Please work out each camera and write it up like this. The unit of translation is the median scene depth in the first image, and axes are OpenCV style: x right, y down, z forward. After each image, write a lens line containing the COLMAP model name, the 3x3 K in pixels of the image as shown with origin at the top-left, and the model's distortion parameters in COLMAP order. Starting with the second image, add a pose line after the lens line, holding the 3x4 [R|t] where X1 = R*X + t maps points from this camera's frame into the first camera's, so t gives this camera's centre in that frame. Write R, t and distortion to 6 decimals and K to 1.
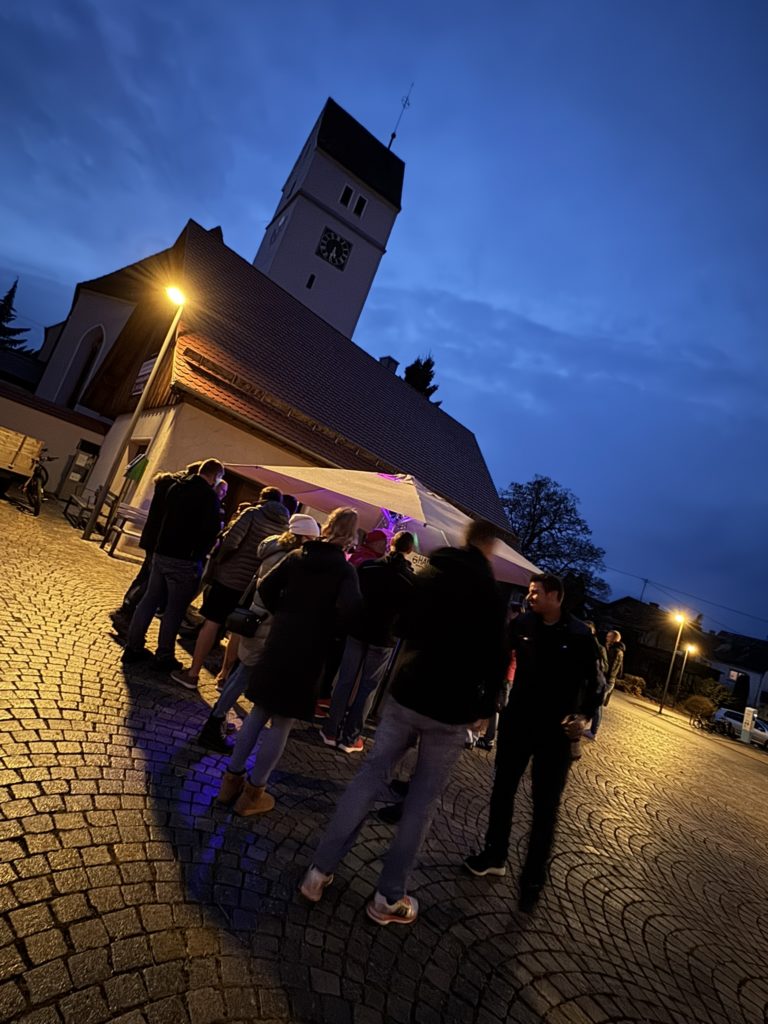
lens RADIAL K [[506.1, 0, 384.2], [0, 506.1, 510.3], [0, 0, 1]] dist [0.005769, -0.001124]
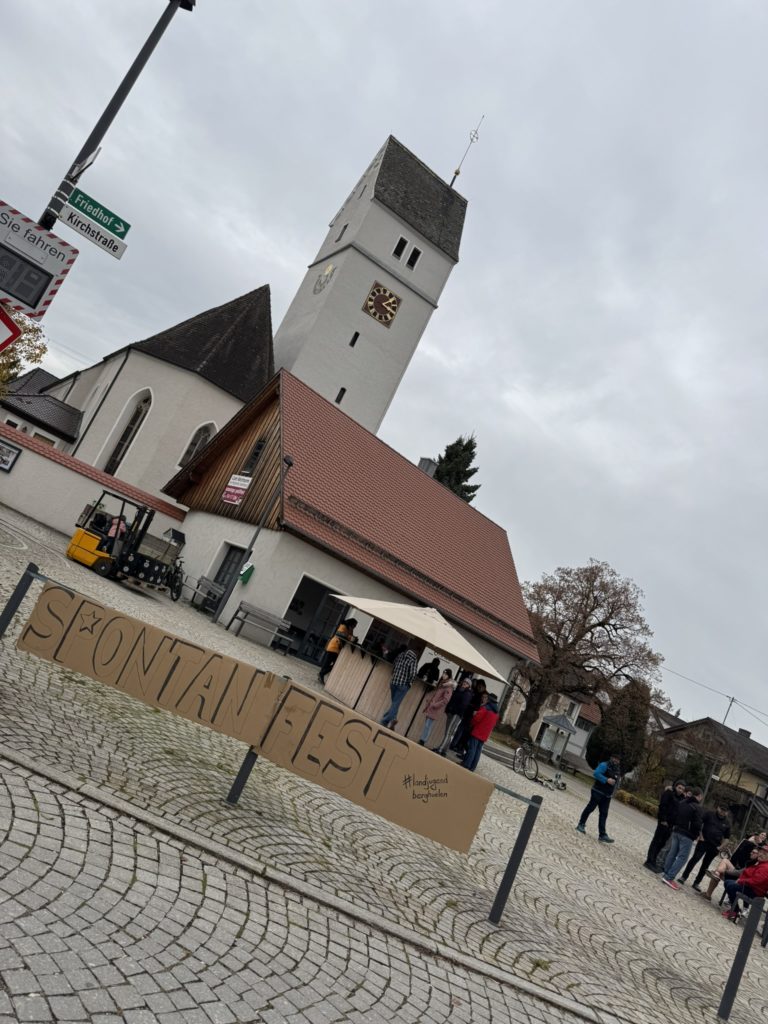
lens RADIAL K [[724.0, 0, 375.6], [0, 724.0, 521.1], [0, 0, 1]] dist [0.068916, -0.068168]
pose [[0.995024, 0.087630, -0.047421, -0.010191], [-0.090112, 0.994519, -0.053022, -0.041261], [0.042514, 0.057031, 0.997467, -0.275903]]
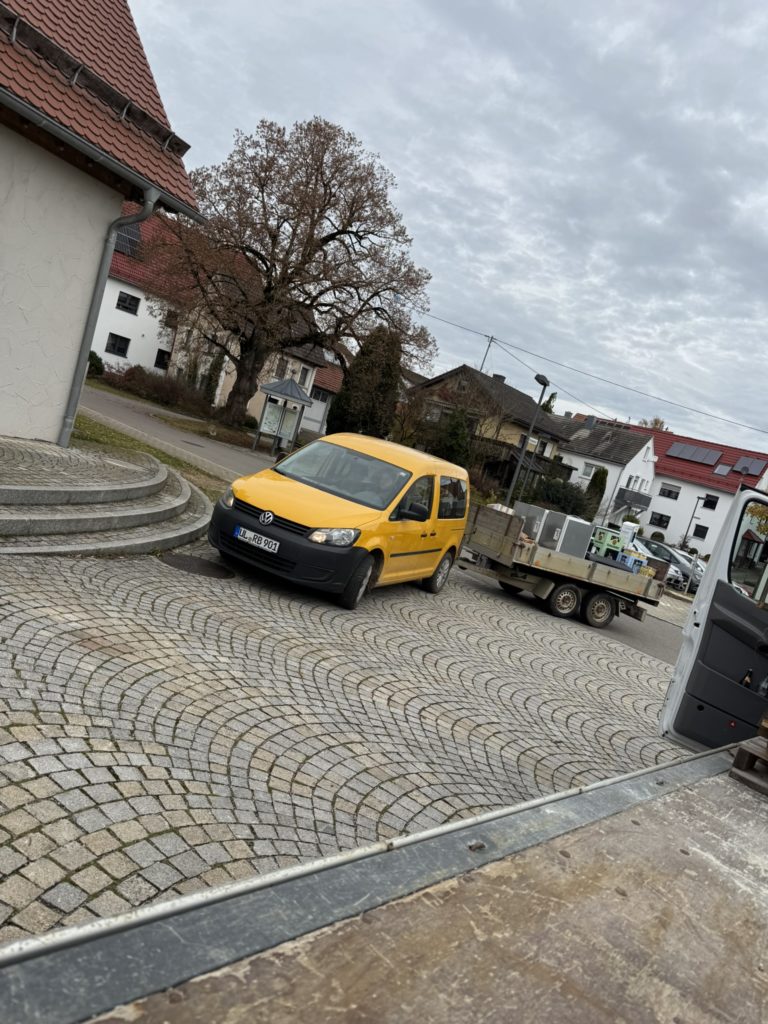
lens RADIAL K [[724.0, 0, 380.9], [0, 724.0, 520.6], [0, 0, 1]] dist [0.068916, -0.068168]
pose [[0.945874, -0.084647, 0.313301, 0.110429], [-0.028985, 0.939493, 0.341340, 0.065325], [-0.323238, -0.331945, 0.886188, 0.217916]]
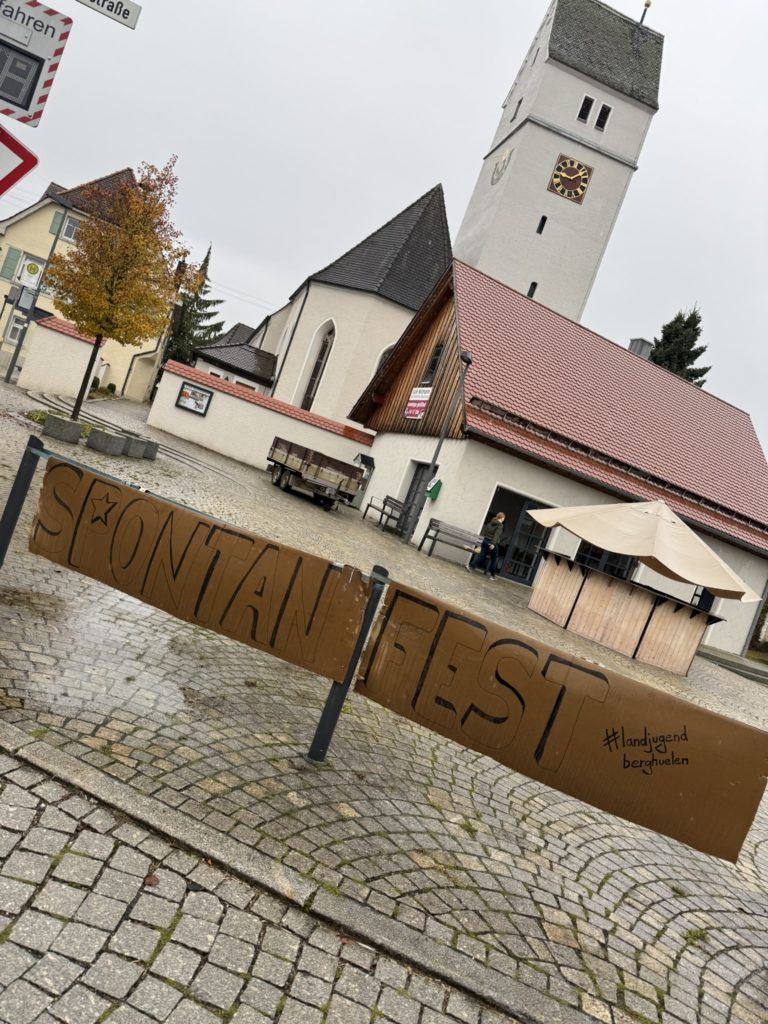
lens RADIAL K [[724.0, 0, 366.4], [0, 724.0, 510.3], [0, 0, 1]] dist [0.068916, -0.068168]
pose [[0.940162, 0.001384, -0.340725, -0.002836], [0.012946, 0.999125, 0.039779, -0.028061], [0.340482, -0.041810, 0.939321, -0.219276]]
